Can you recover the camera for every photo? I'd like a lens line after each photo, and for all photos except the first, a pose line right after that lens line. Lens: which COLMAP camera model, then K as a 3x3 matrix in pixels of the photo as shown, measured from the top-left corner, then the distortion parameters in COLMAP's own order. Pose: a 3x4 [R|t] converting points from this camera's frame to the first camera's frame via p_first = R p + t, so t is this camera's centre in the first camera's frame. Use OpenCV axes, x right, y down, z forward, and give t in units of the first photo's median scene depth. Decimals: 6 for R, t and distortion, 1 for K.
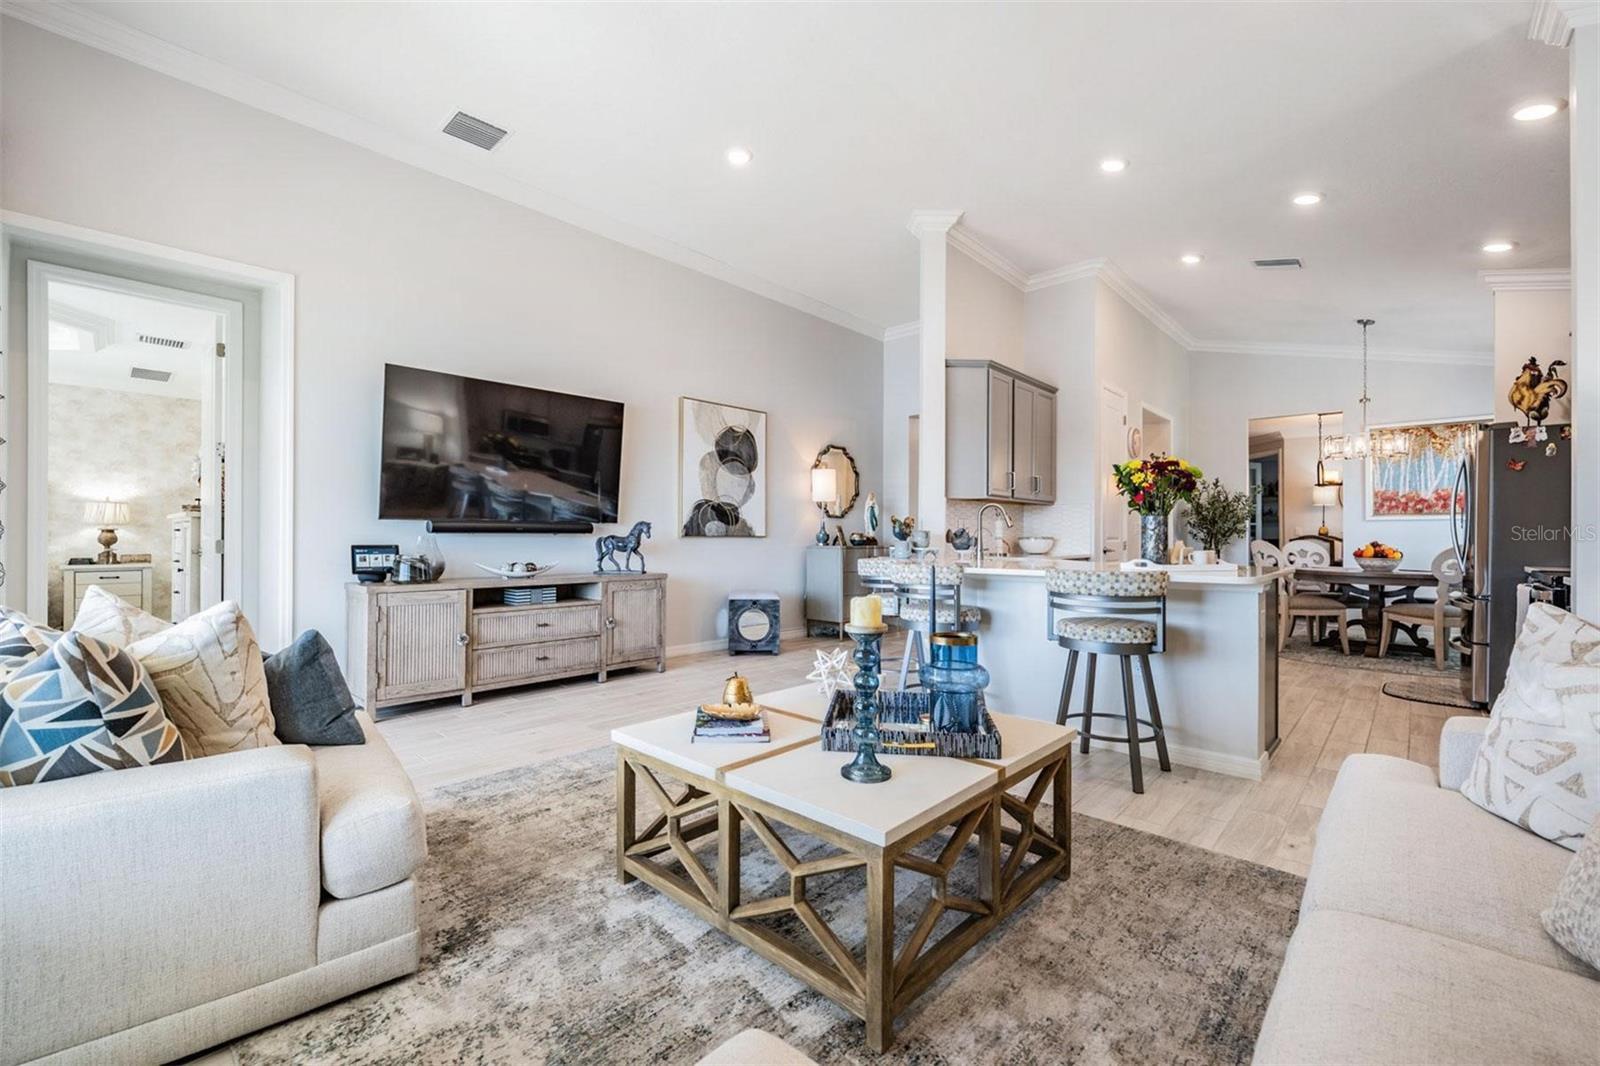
lens RADIAL K [[652.9, 0, 812.8], [0, 652.9, 532.8], [0, 0, 1]] dist [0.001128, 0.000850]
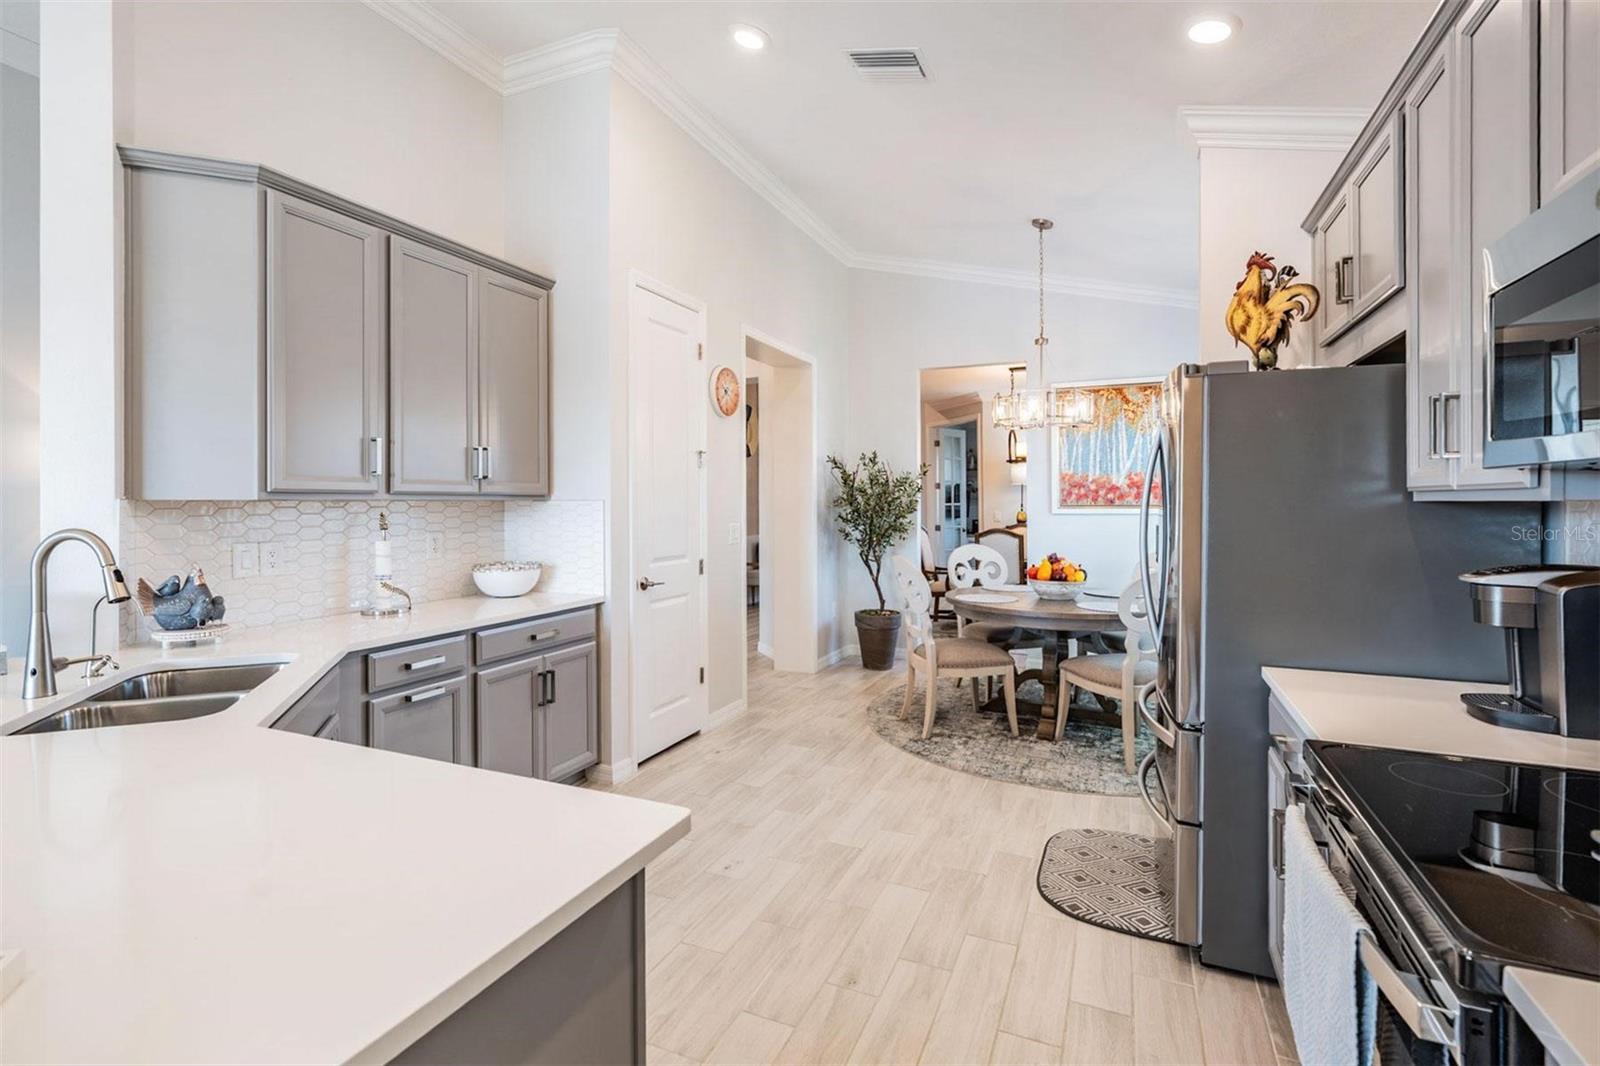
lens RADIAL K [[735.8, 0, 797.9], [0, 735.8, 505.0], [0, 0, 1]] dist [0.001498, -0.000054]
pose [[0.946163, -0.007432, 0.323606, 0.346580], [0.004728, 0.999947, 0.009141, -0.041454], [-0.323657, -0.007118, 0.946148, 0.350657]]
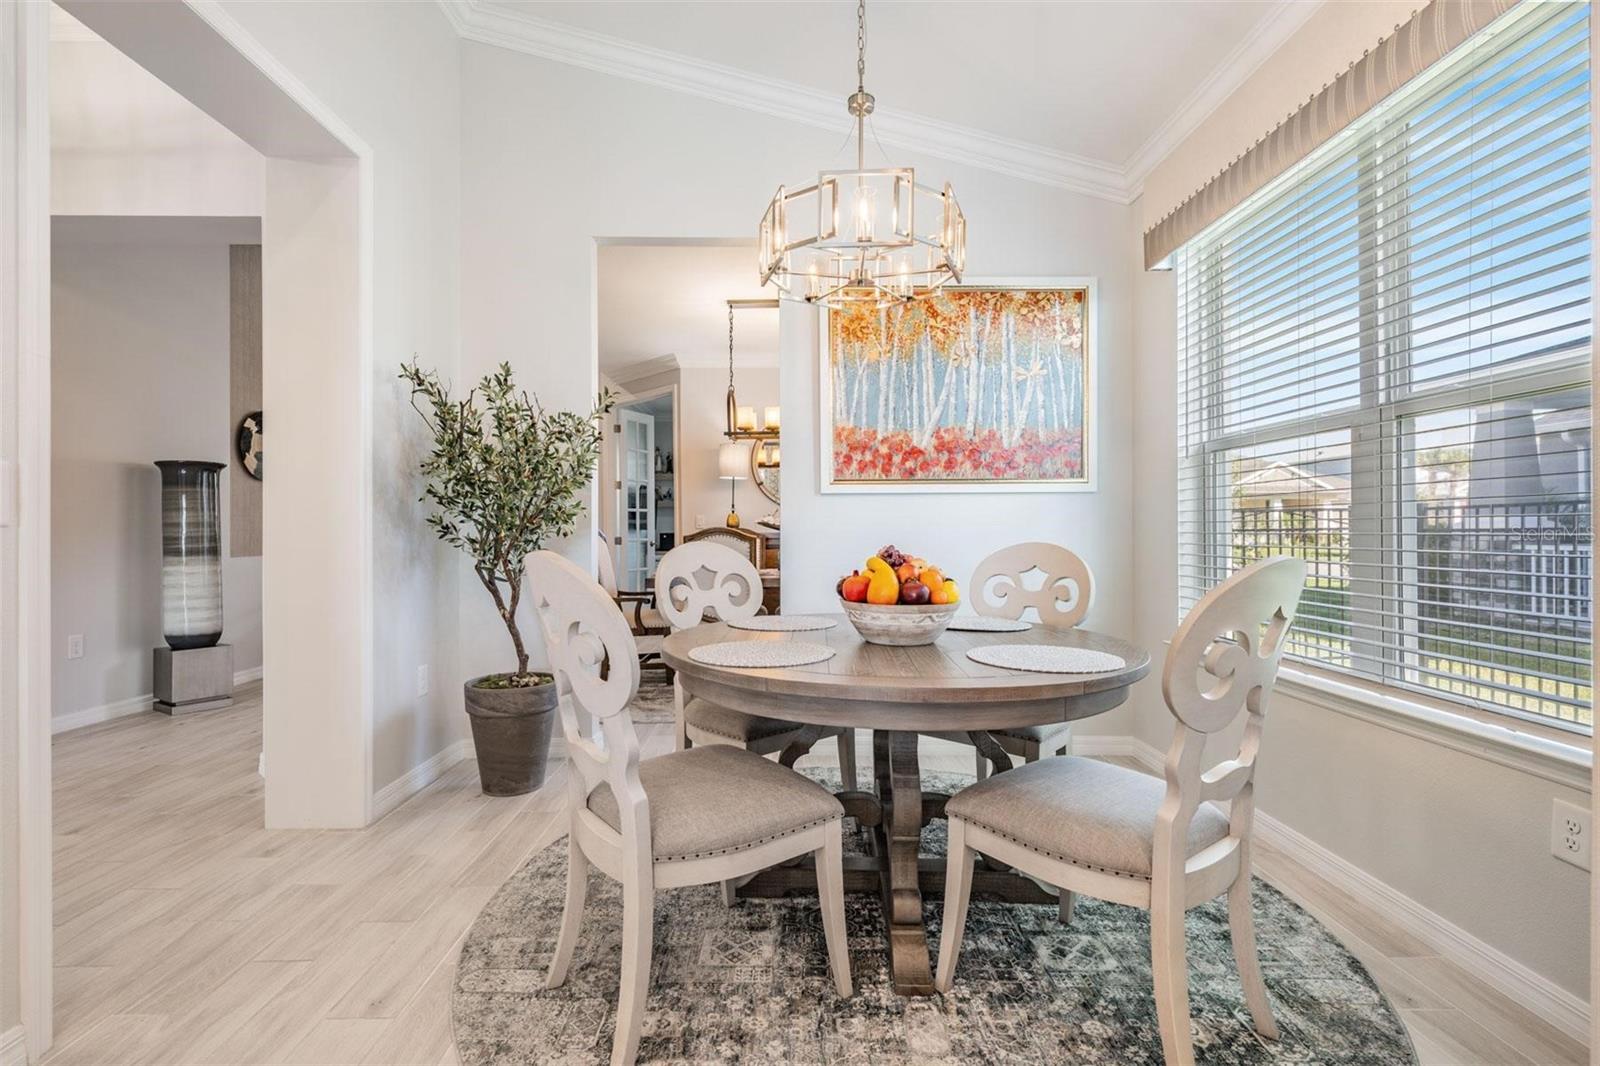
lens RADIAL K [[735.8, 0, 799.7], [0, 735.8, 528.1], [0, 0, 1]] dist [0.001498, -0.000054]
pose [[0.718274, -0.003741, 0.695750, 0.542547], [0.001264, 0.999991, 0.004072, 0.002240], [-0.695759, -0.002045, 0.718273, 0.722191]]
